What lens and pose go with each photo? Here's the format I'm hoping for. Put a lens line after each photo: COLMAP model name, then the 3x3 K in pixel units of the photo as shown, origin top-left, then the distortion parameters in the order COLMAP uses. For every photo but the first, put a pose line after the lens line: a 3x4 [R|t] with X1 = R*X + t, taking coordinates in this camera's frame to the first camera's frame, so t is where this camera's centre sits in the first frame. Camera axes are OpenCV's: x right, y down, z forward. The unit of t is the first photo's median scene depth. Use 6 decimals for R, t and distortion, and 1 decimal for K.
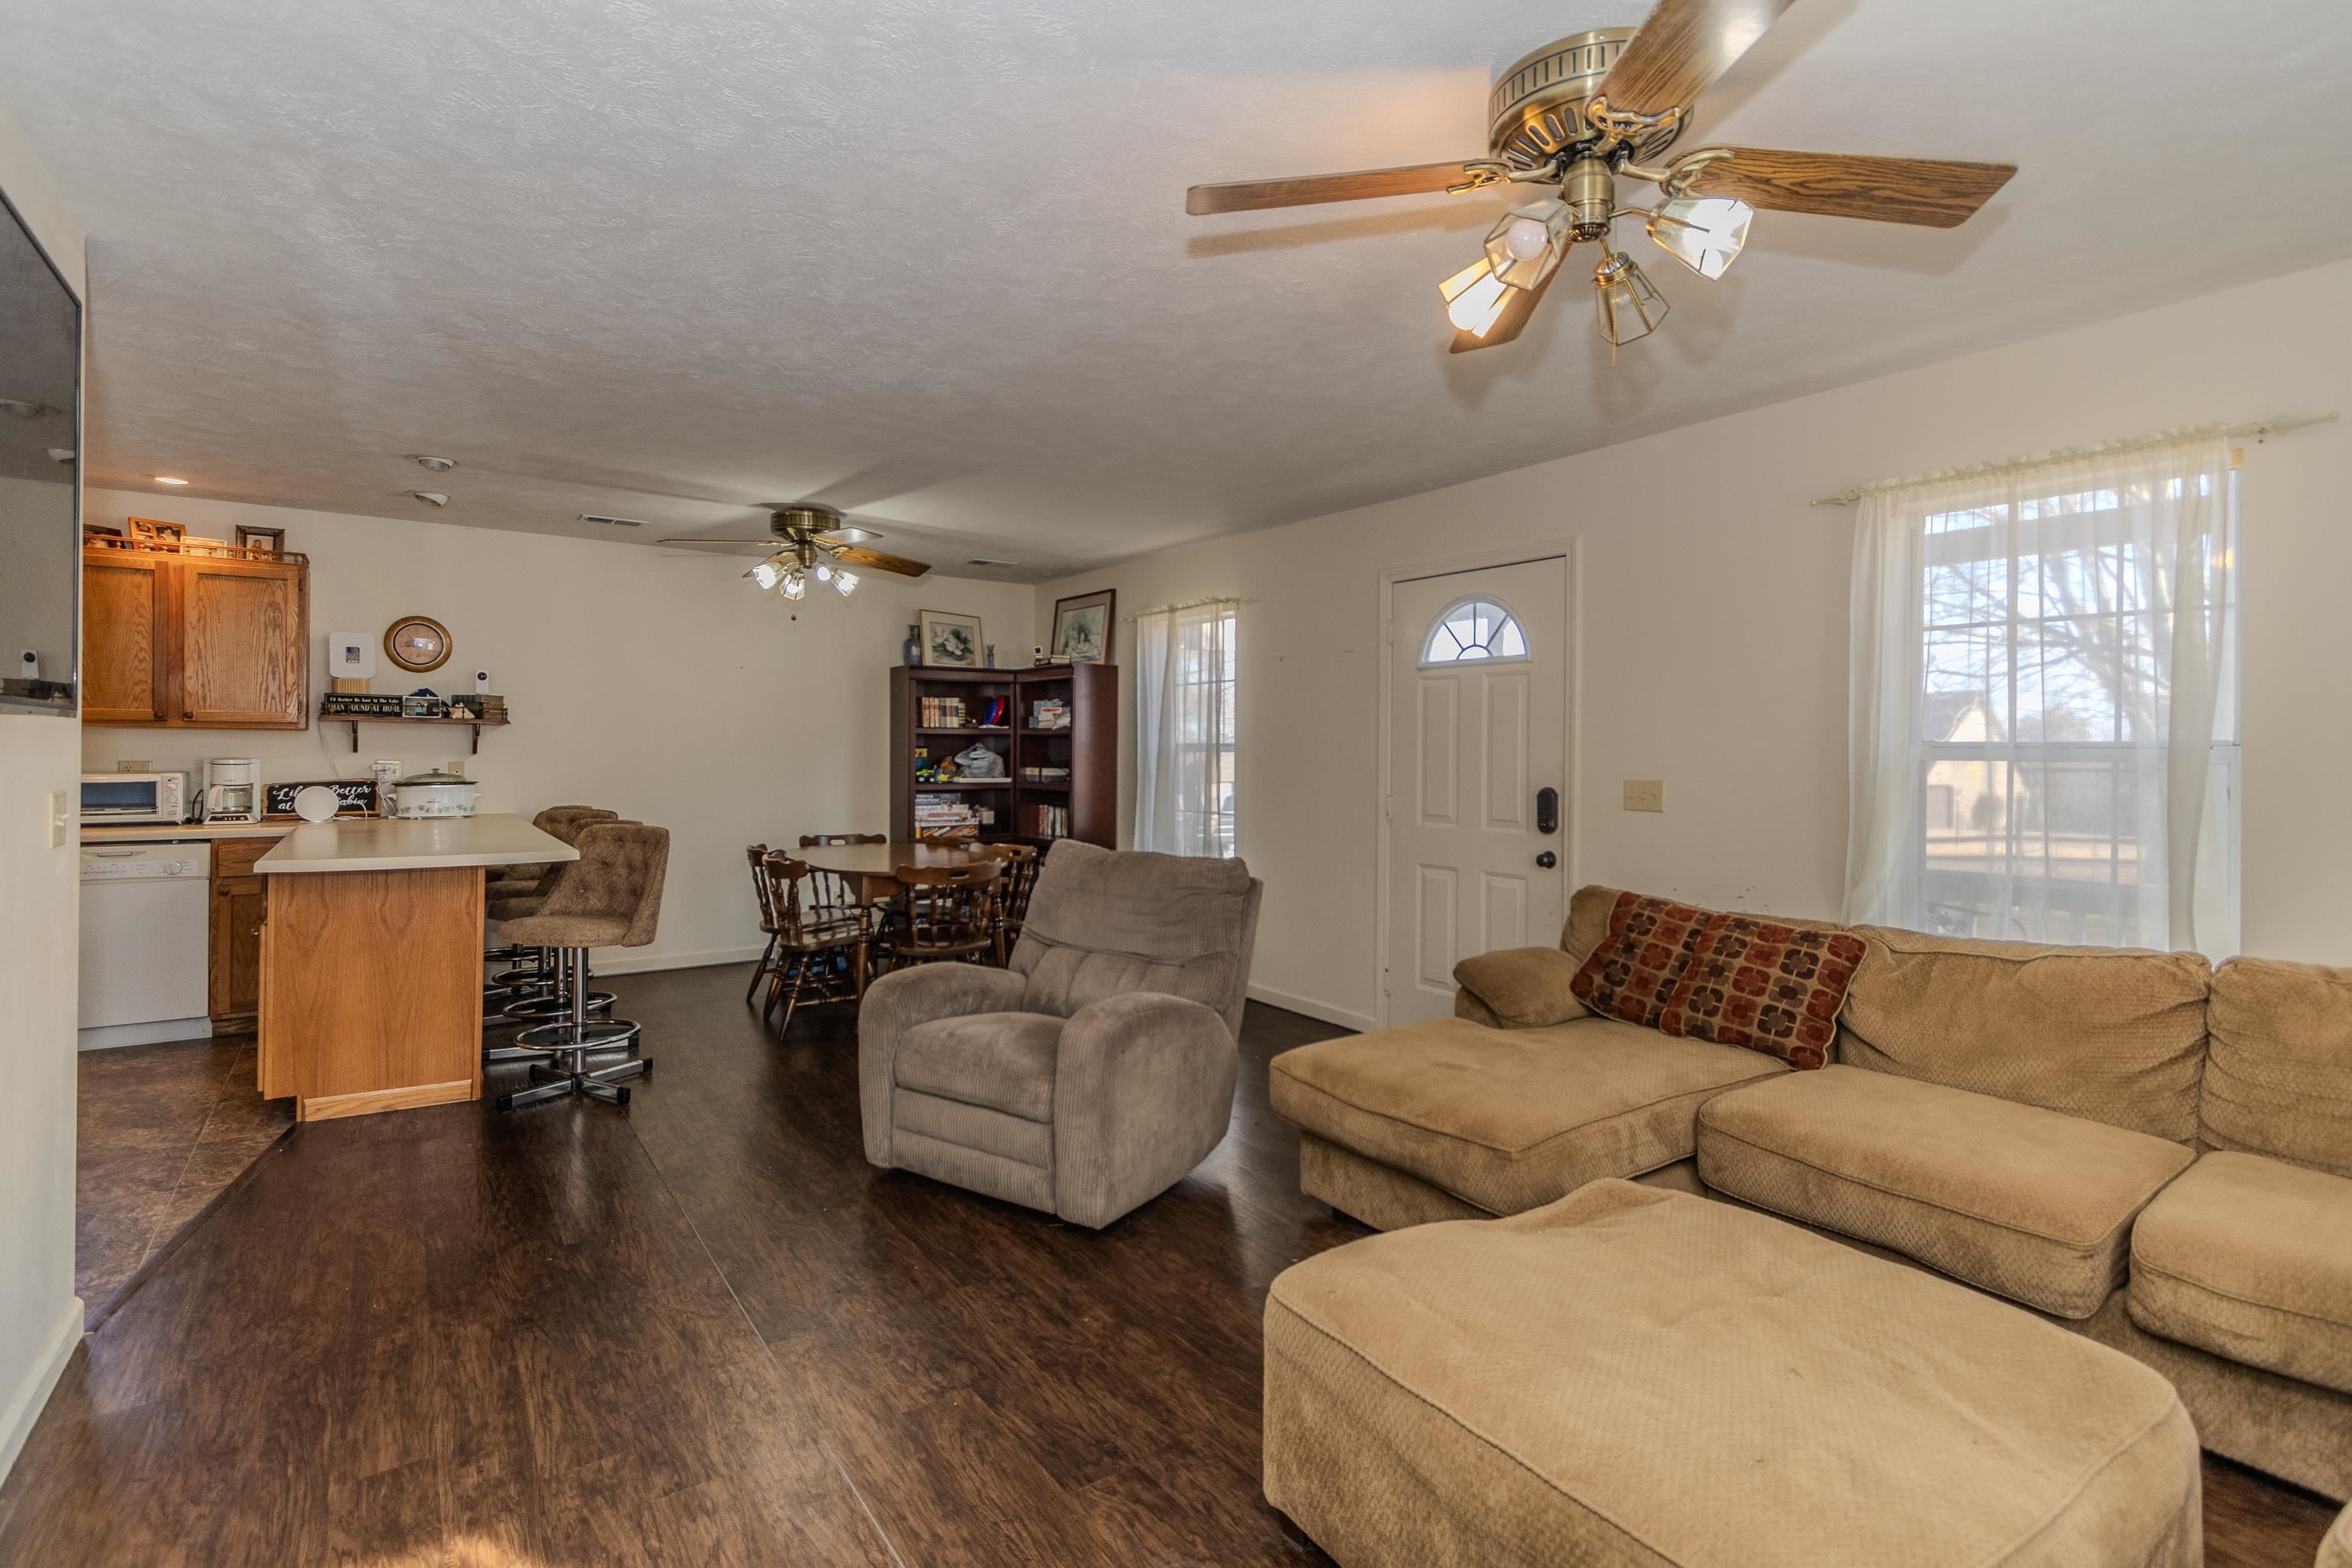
lens RADIAL K [[1084.6, 0, 1160.2], [0, 1084.6, 752.2], [0, 0, 1]] dist [0.003575, -0.003616]
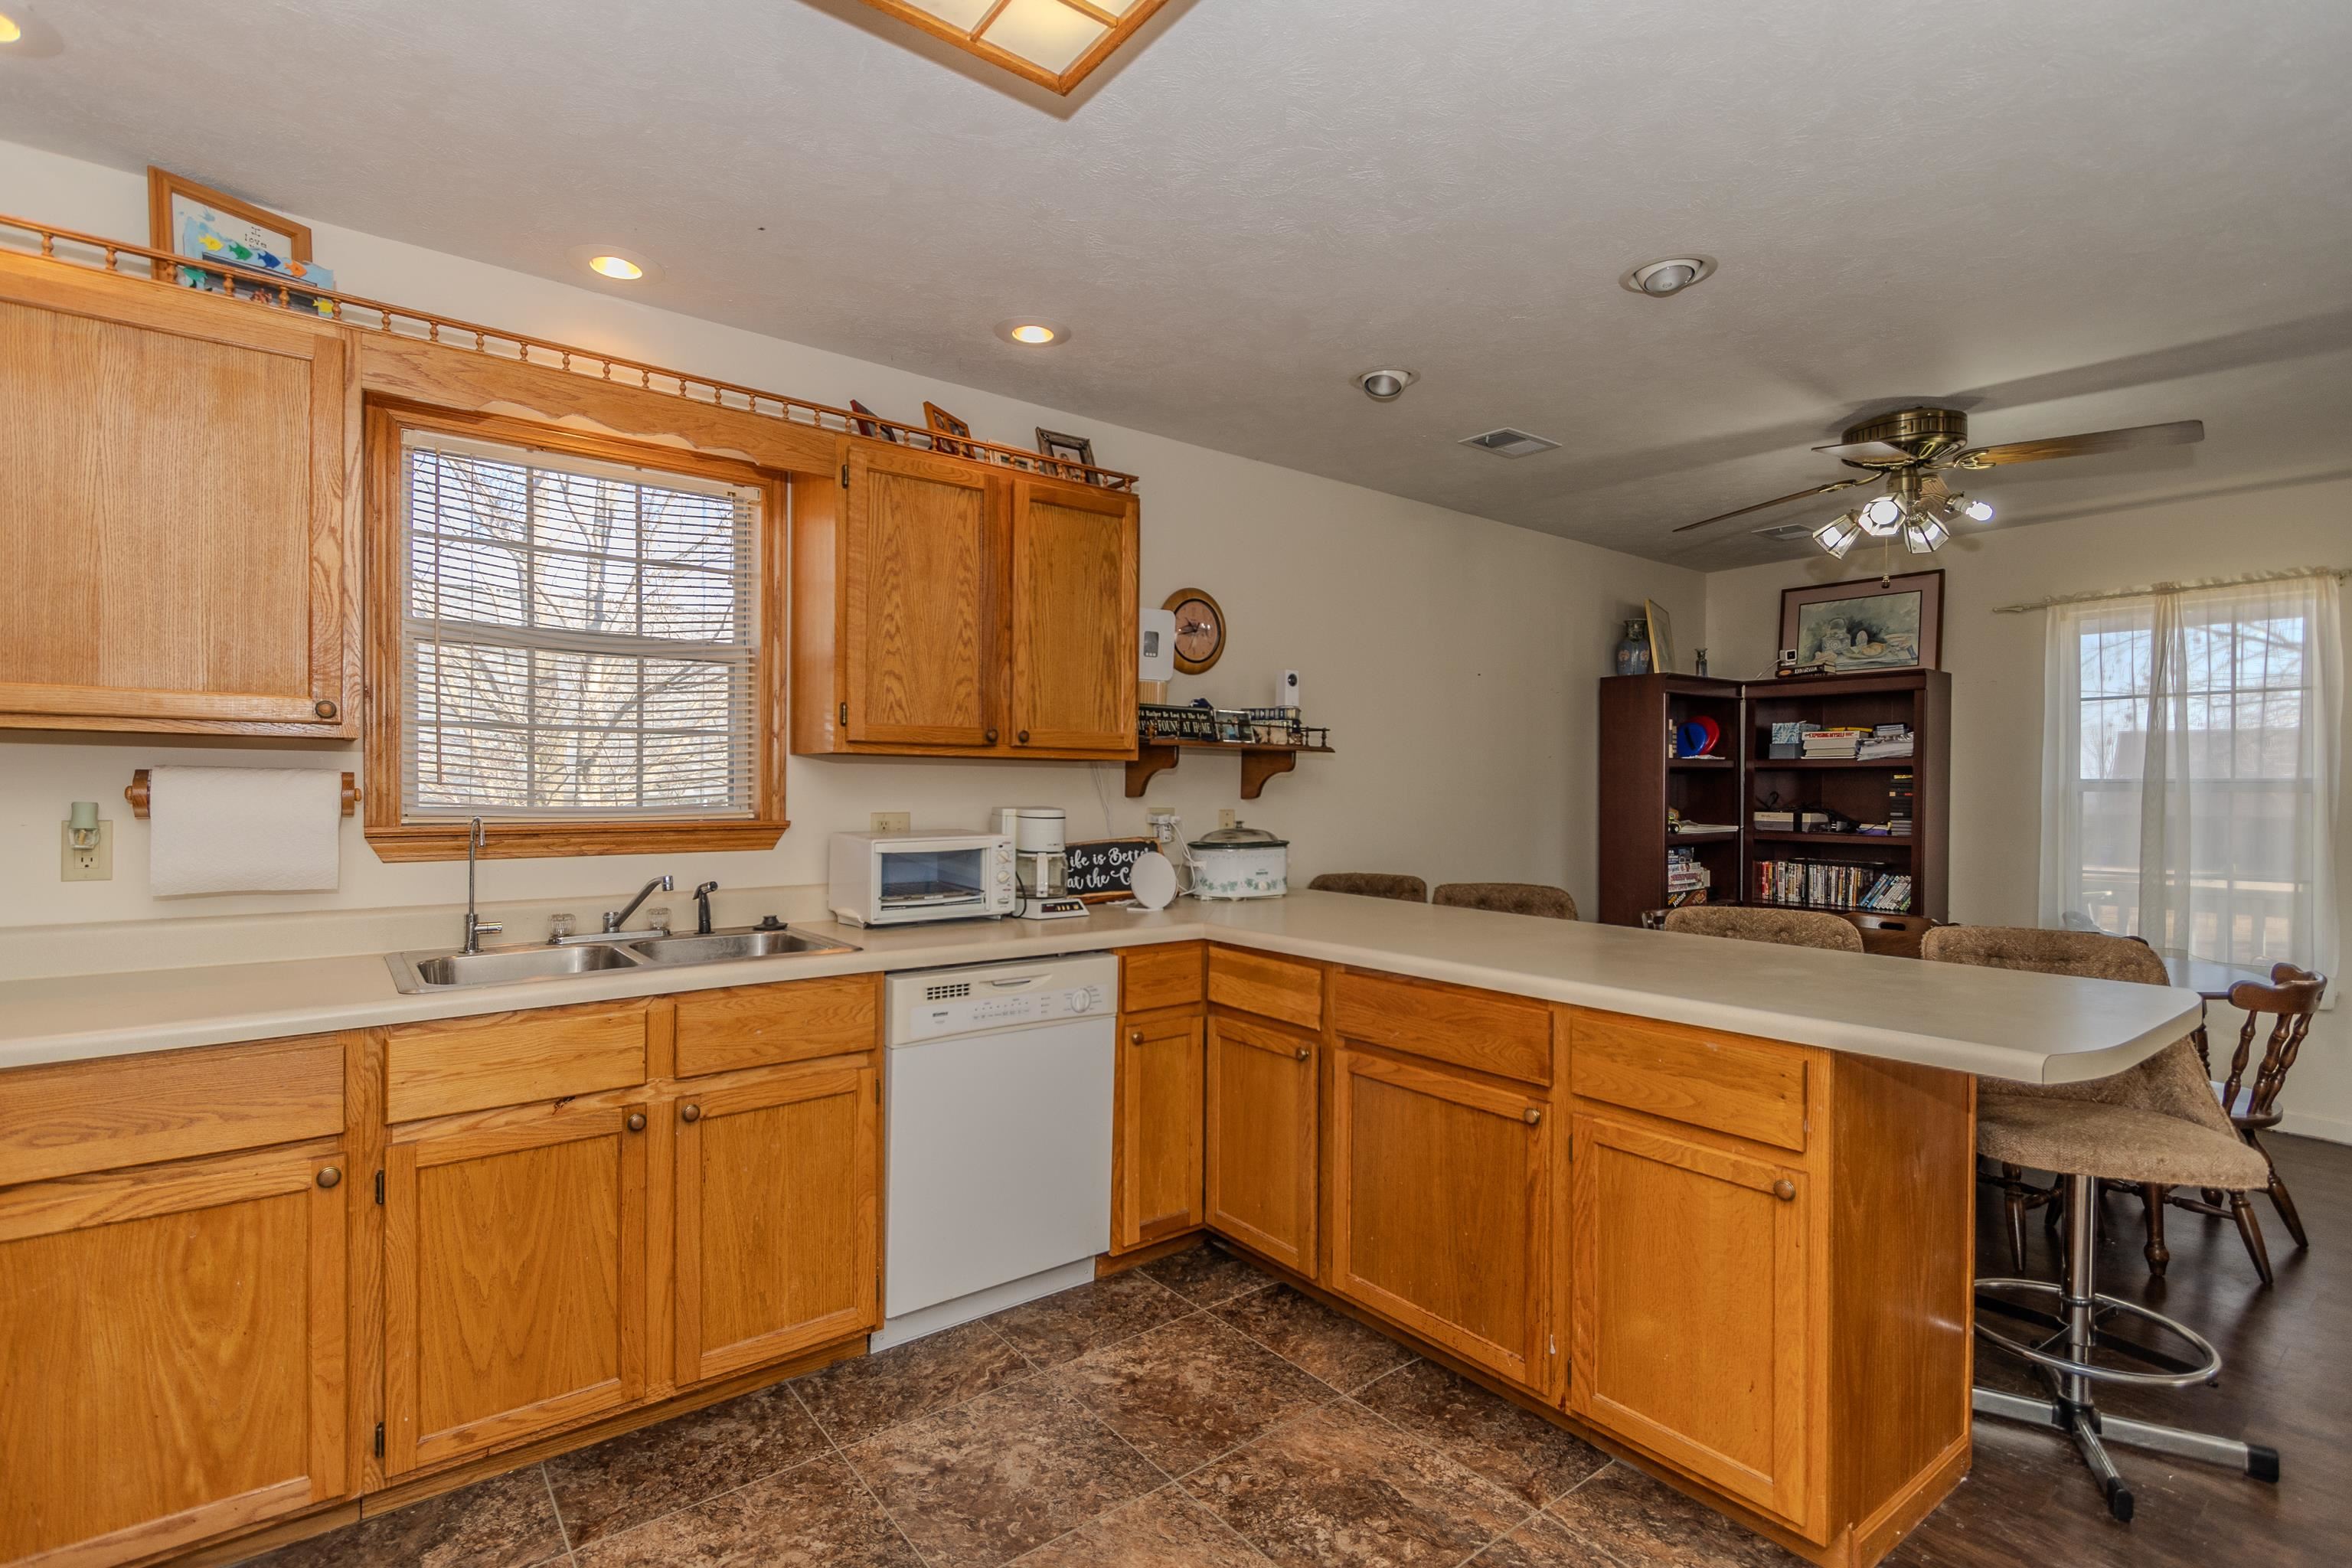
lens RADIAL K [[1084.6, 0, 1172.3], [0, 1084.6, 792.8], [0, 0, 1]] dist [0.003575, -0.003616]
pose [[0.999449, -0.003154, 0.033046, -0.728962], [0.003009, 0.999986, 0.004435, -0.004821], [-0.033059, -0.004333, 0.999444, 0.350317]]
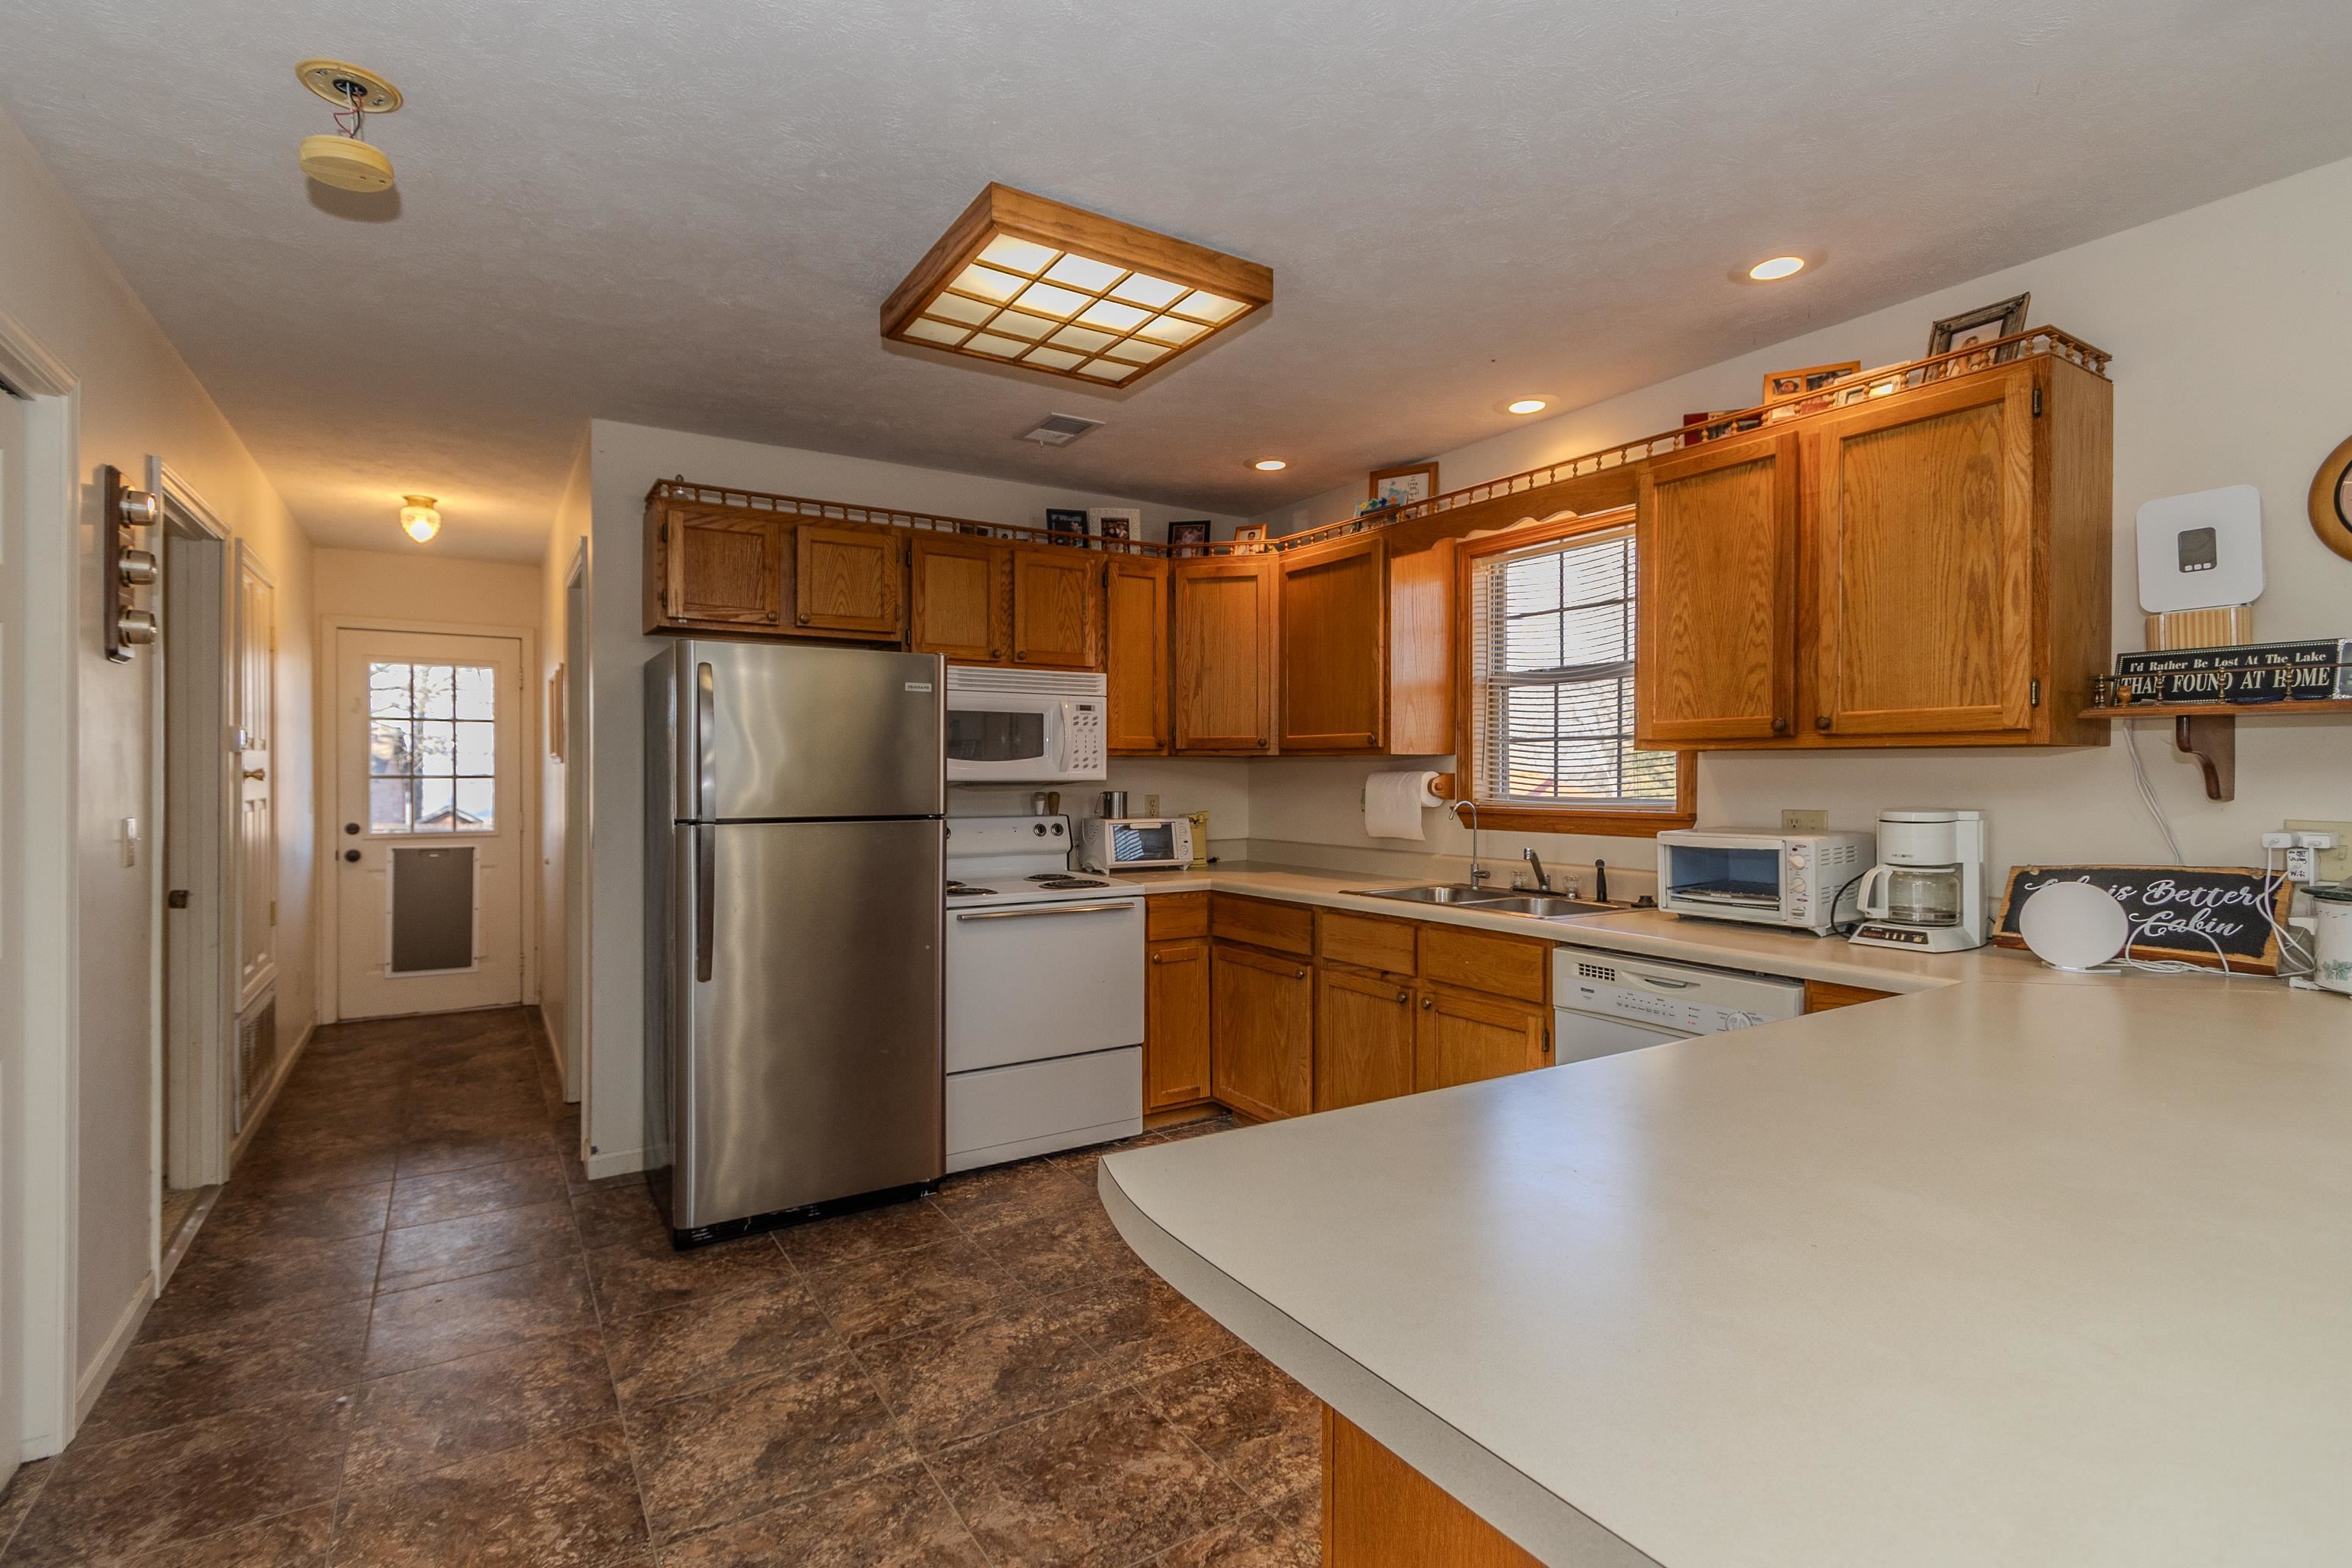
lens RADIAL K [[1084.6, 0, 1171.4], [0, 1084.6, 788.0], [0, 0, 1]] dist [0.003575, -0.003616]
pose [[-0.059141, 0.002666, -0.998246, -0.323469], [-0.005519, 0.999980, 0.002998, -0.003192], [0.998234, 0.005687, -0.059125, 0.634839]]
